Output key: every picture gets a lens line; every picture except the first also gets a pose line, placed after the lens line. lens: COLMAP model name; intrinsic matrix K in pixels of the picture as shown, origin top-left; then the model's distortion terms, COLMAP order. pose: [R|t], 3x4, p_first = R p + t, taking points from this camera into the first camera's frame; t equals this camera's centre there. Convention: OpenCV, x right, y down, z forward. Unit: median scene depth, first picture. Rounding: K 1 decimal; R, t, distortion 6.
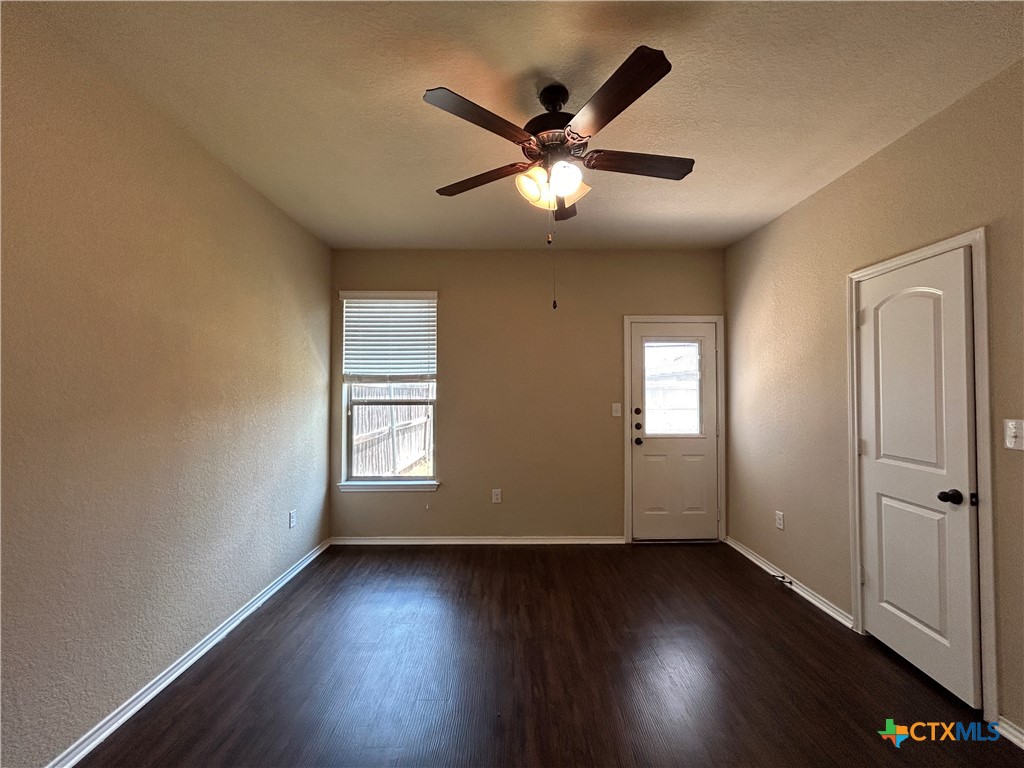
lens RADIAL K [[417.2, 0, 496.9], [0, 417.2, 389.0], [0, 0, 1]] dist [-0.002380, 0.001647]
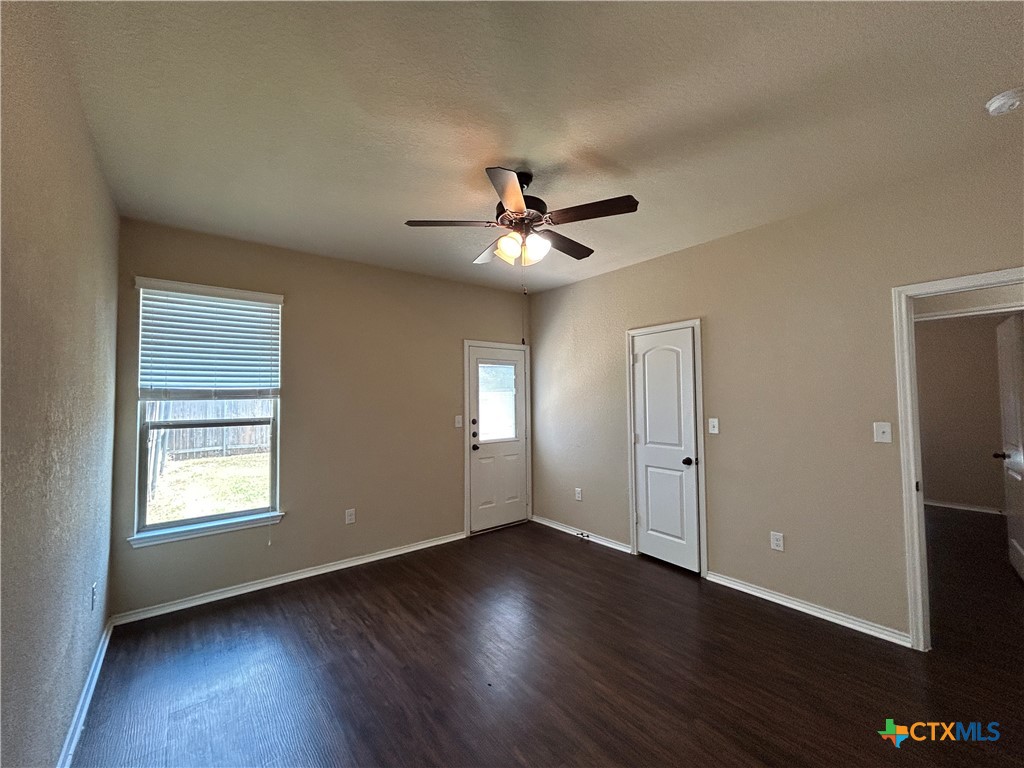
lens RADIAL K [[417.2, 0, 510.4], [0, 417.2, 390.6], [0, 0, 1]] dist [-0.002380, 0.001647]
pose [[0.789216, 0.004347, 0.614101, -0.303934], [0.008051, 0.999816, -0.017424, -0.012999], [-0.614064, 0.018695, 0.789035, 0.009697]]
